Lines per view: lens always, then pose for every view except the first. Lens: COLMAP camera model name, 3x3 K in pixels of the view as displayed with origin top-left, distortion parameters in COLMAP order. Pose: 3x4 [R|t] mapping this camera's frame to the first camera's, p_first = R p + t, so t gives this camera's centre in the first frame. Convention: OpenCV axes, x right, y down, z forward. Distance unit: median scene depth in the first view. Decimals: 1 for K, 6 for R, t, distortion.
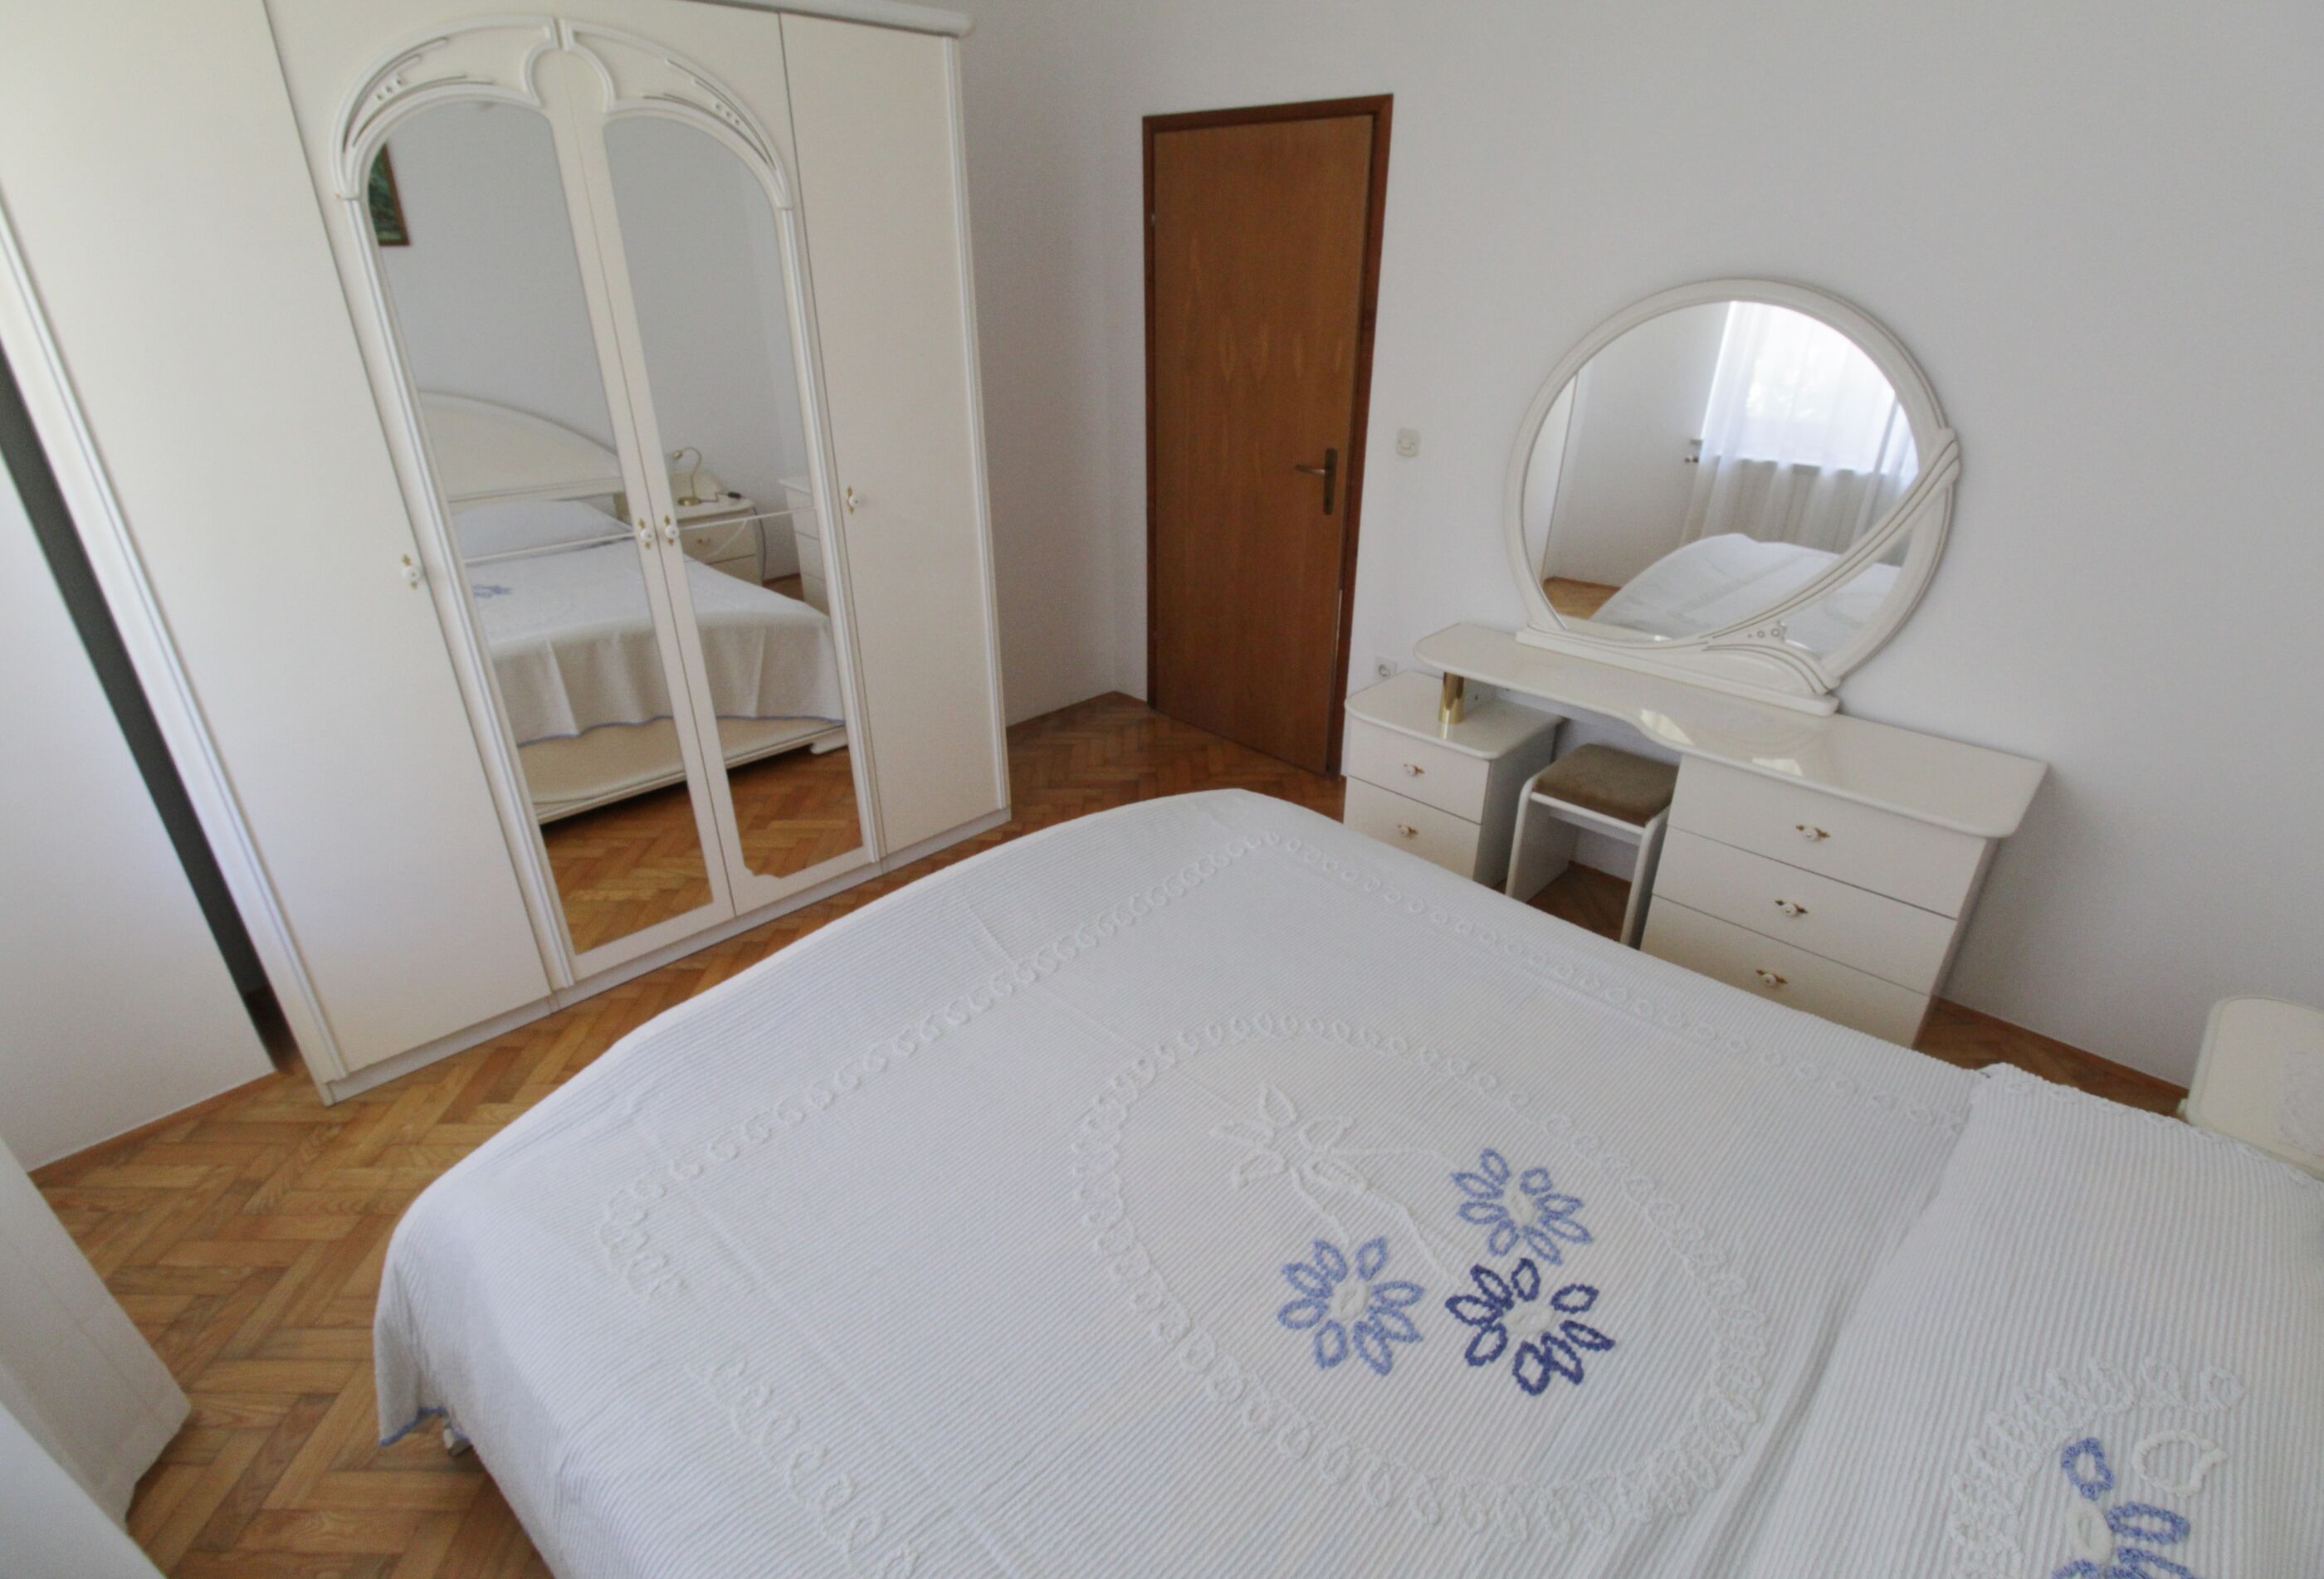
lens RADIAL K [[1120.4, 0, 1203.0], [0, 1120.4, 797.0], [0, 0, 1]] dist [-0.000615, -0.011666]
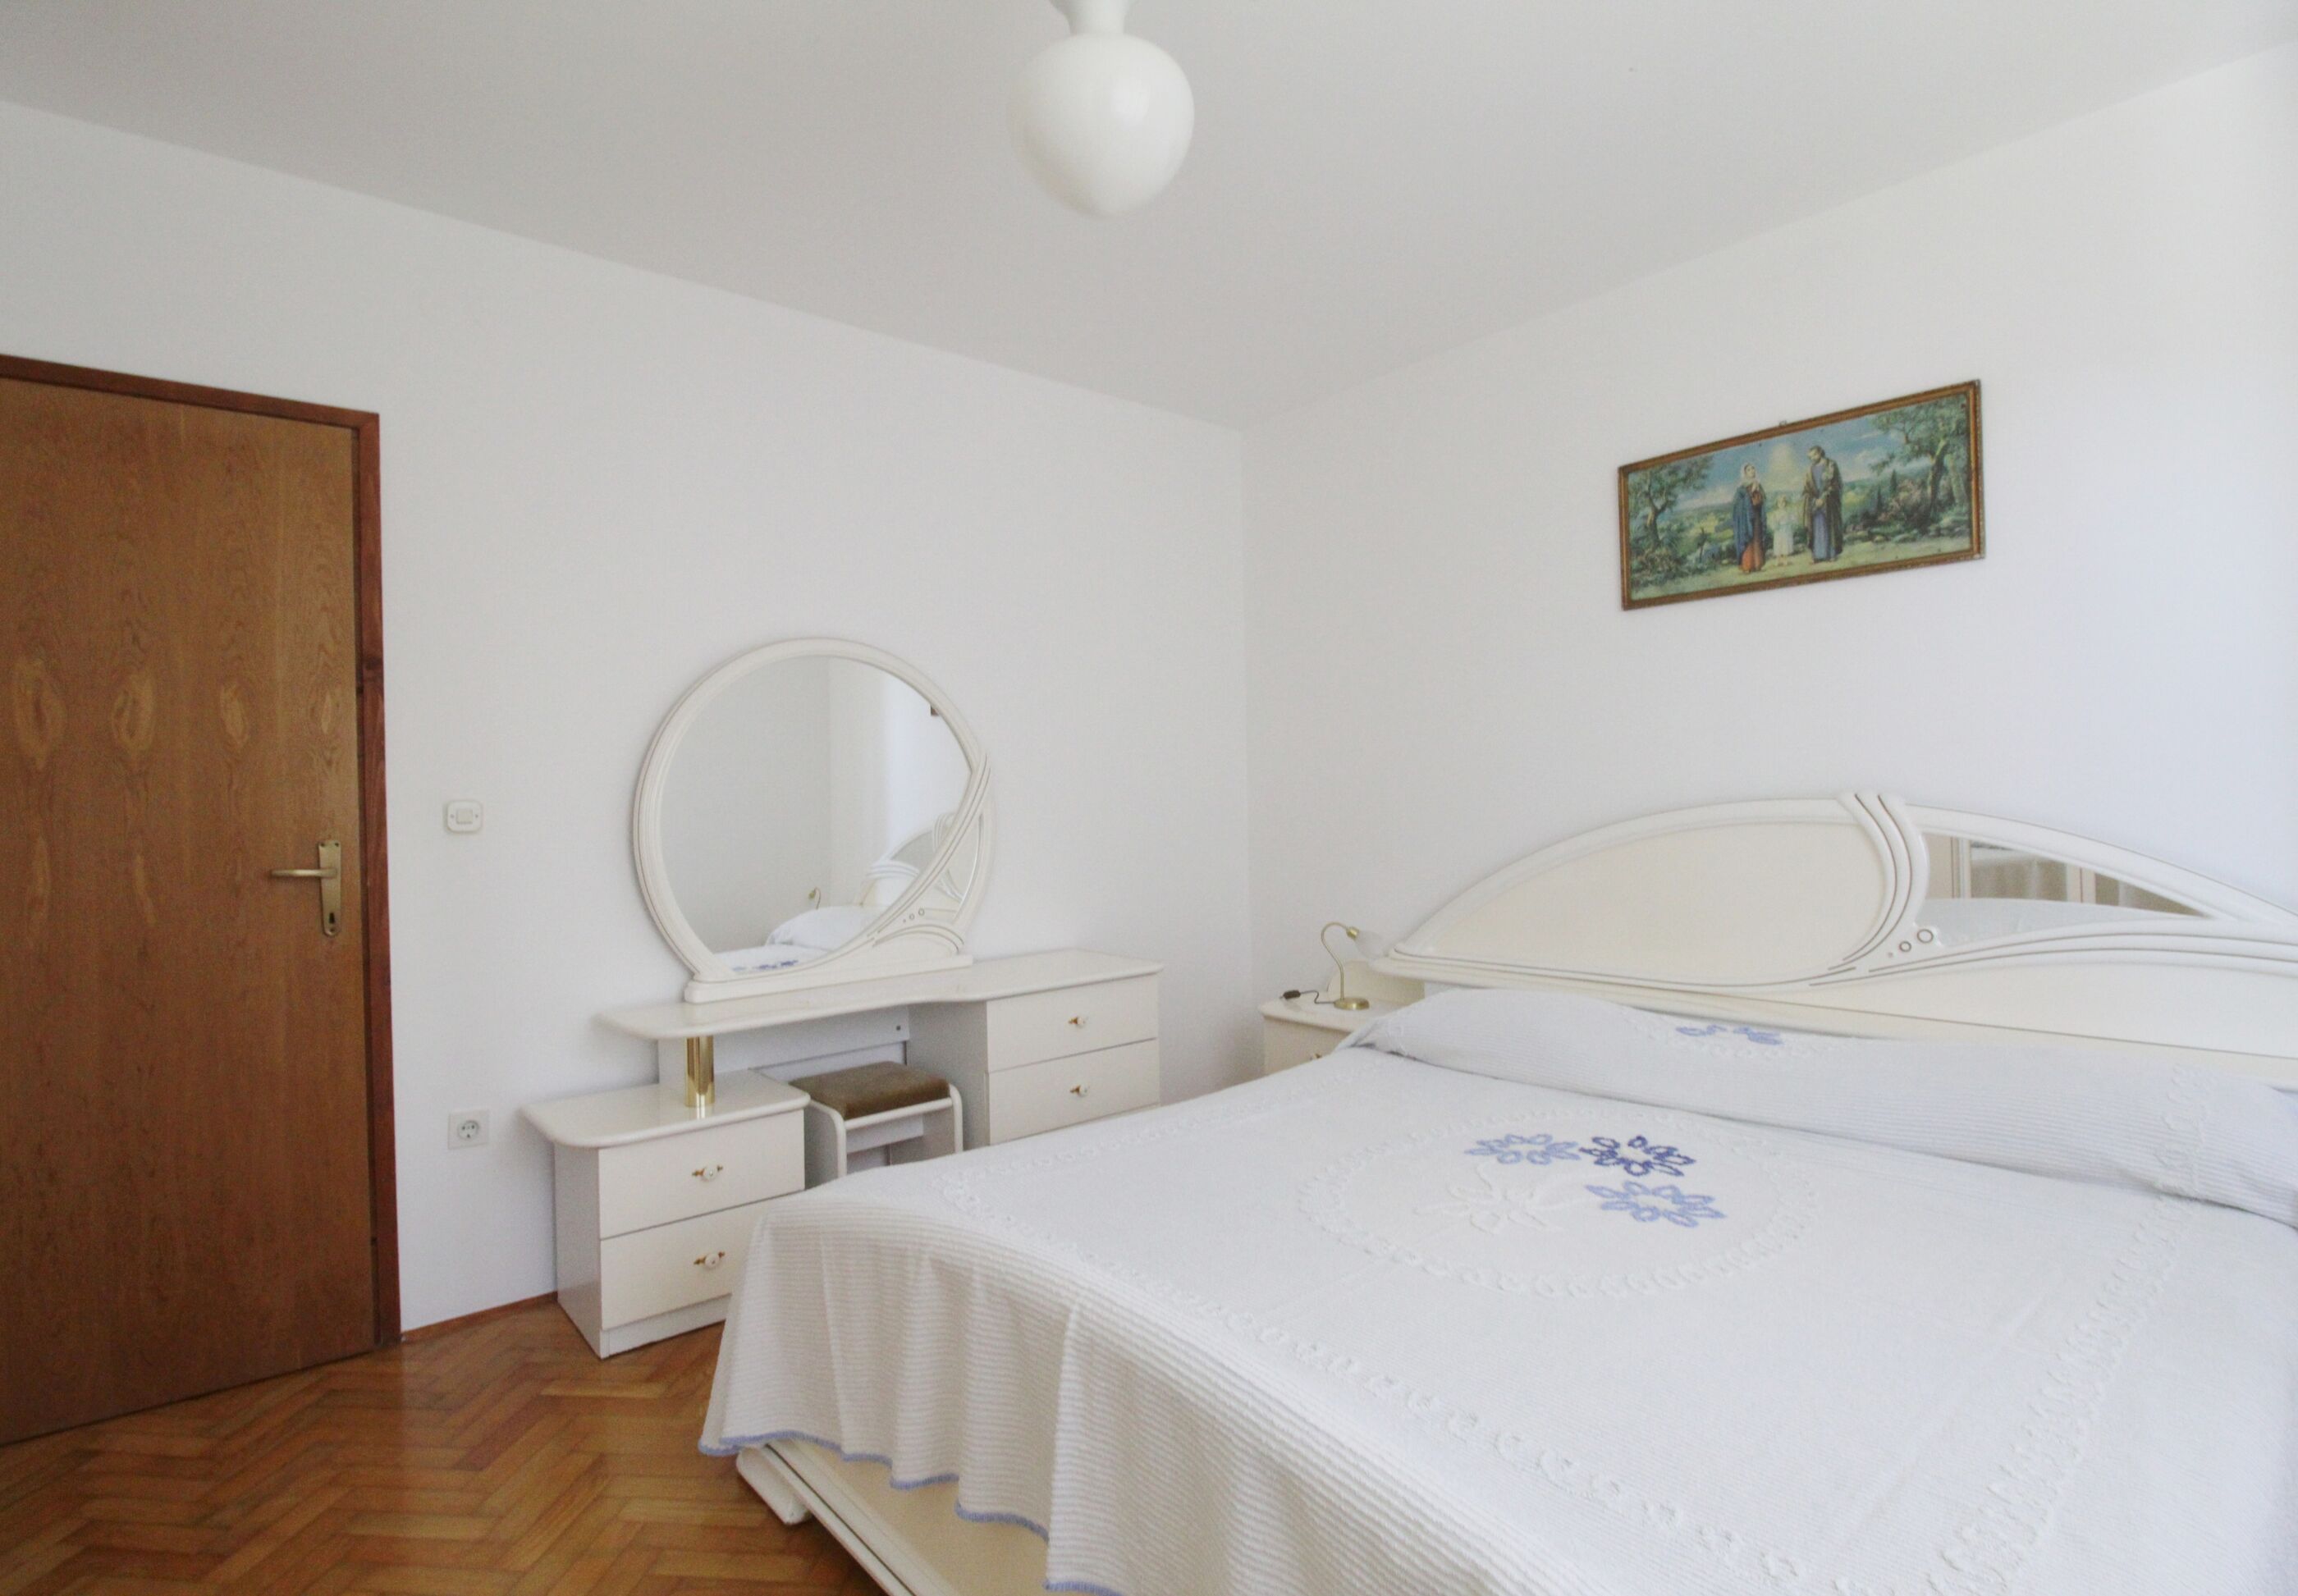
lens RADIAL K [[1107.9, 0, 1144.5], [0, 1107.9, 792.5], [0, 0, 1]] dist [-0.000615, -0.011666]
pose [[0.121347, -0.012467, 0.992532, -0.618114], [0.463241, 0.885063, -0.045519, -0.094731], [-0.877885, 0.465305, 0.113175, 0.592486]]
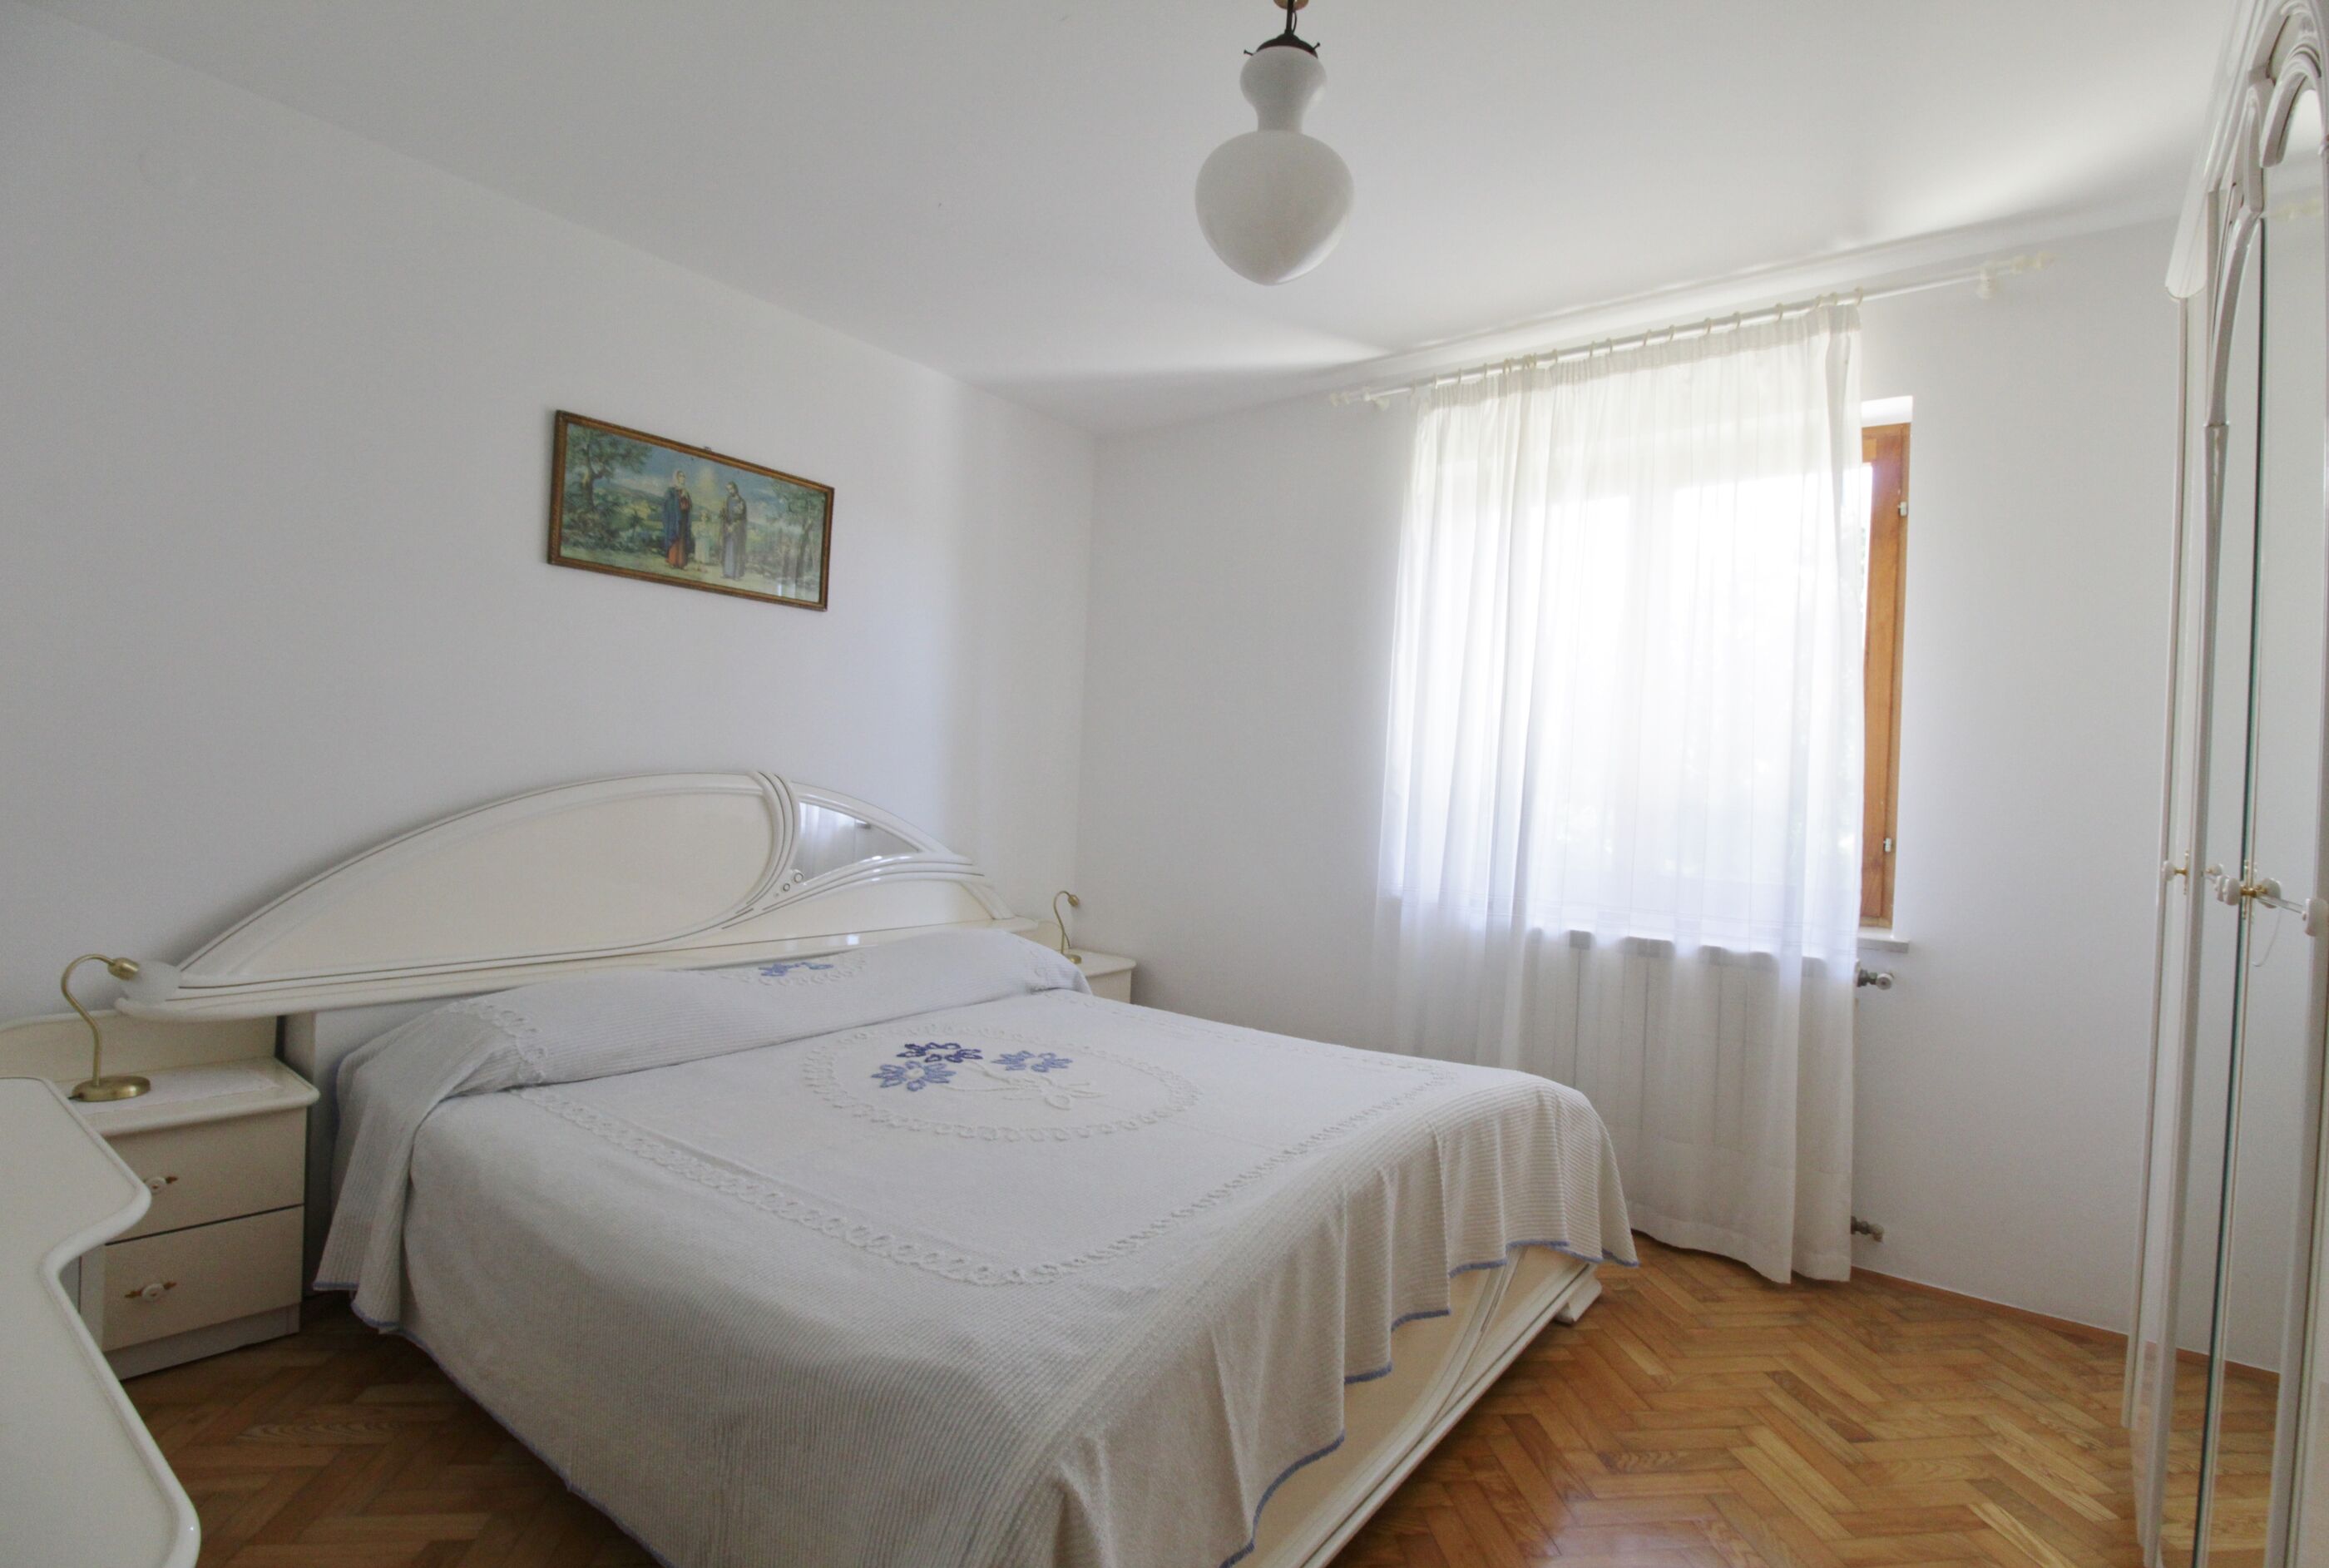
lens RADIAL K [[1086.6, 0, 1194.2], [0, 1086.6, 772.8], [0, 0, 1]] dist [0.000477, -0.012791]
pose [[-0.993537, -0.059050, -0.096936, 0.035631], [-0.095406, 0.897119, 0.431364, -0.406109], [0.061491, 0.437824, -0.896955, 1.249957]]
